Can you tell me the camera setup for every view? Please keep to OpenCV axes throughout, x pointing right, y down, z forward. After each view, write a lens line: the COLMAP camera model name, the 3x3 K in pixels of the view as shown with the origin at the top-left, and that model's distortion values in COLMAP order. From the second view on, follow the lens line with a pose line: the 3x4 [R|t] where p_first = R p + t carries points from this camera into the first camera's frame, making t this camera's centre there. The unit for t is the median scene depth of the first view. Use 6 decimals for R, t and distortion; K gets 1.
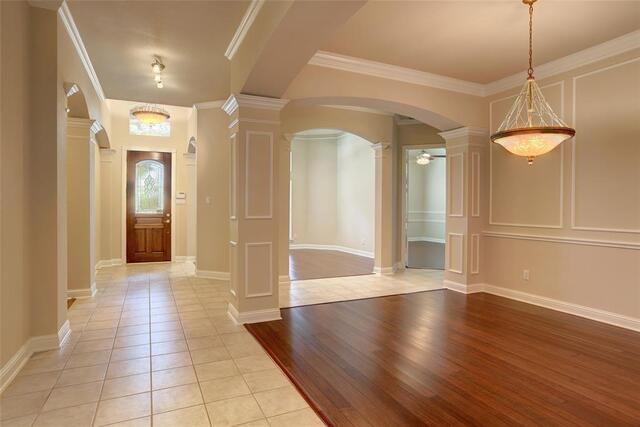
lens RADIAL K [[365.4, 0, 317.3], [0, 365.4, 215.6], [0, 0, 1]] dist [-0.055997, 0.028281]
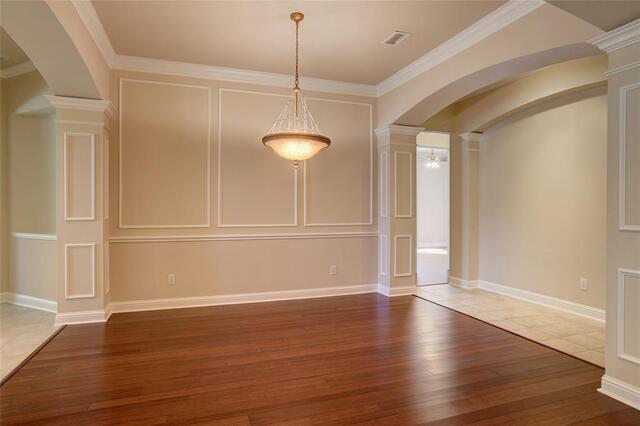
lens RADIAL K [[365.4, 0, 317.6], [0, 365.4, 213.5], [0, 0, 1]] dist [-0.055997, 0.028281]
pose [[0.098956, -0.020259, 0.994886, -0.359513], [0.022758, 0.999577, 0.018091, -0.016746], [-0.994831, 0.020852, 0.099376, 0.597808]]
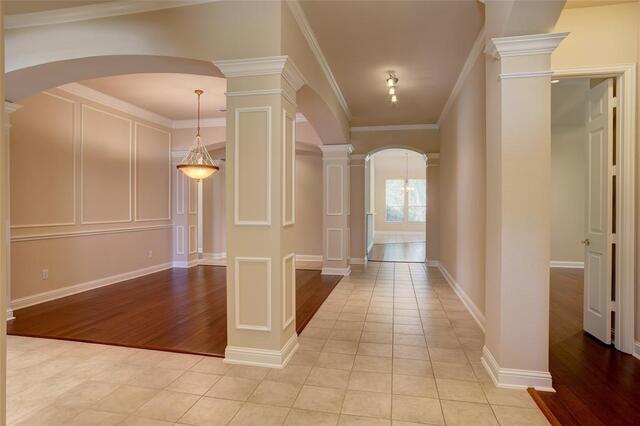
lens RADIAL K [[365.4, 0, 320.1], [0, 365.4, 208.7], [0, 0, 1]] dist [-0.055997, 0.028281]
pose [[-0.799915, -0.007987, 0.600061, -0.717294], [0.009418, 0.999621, 0.025860, -0.041622], [-0.600040, 0.026337, -0.799536, 1.518873]]
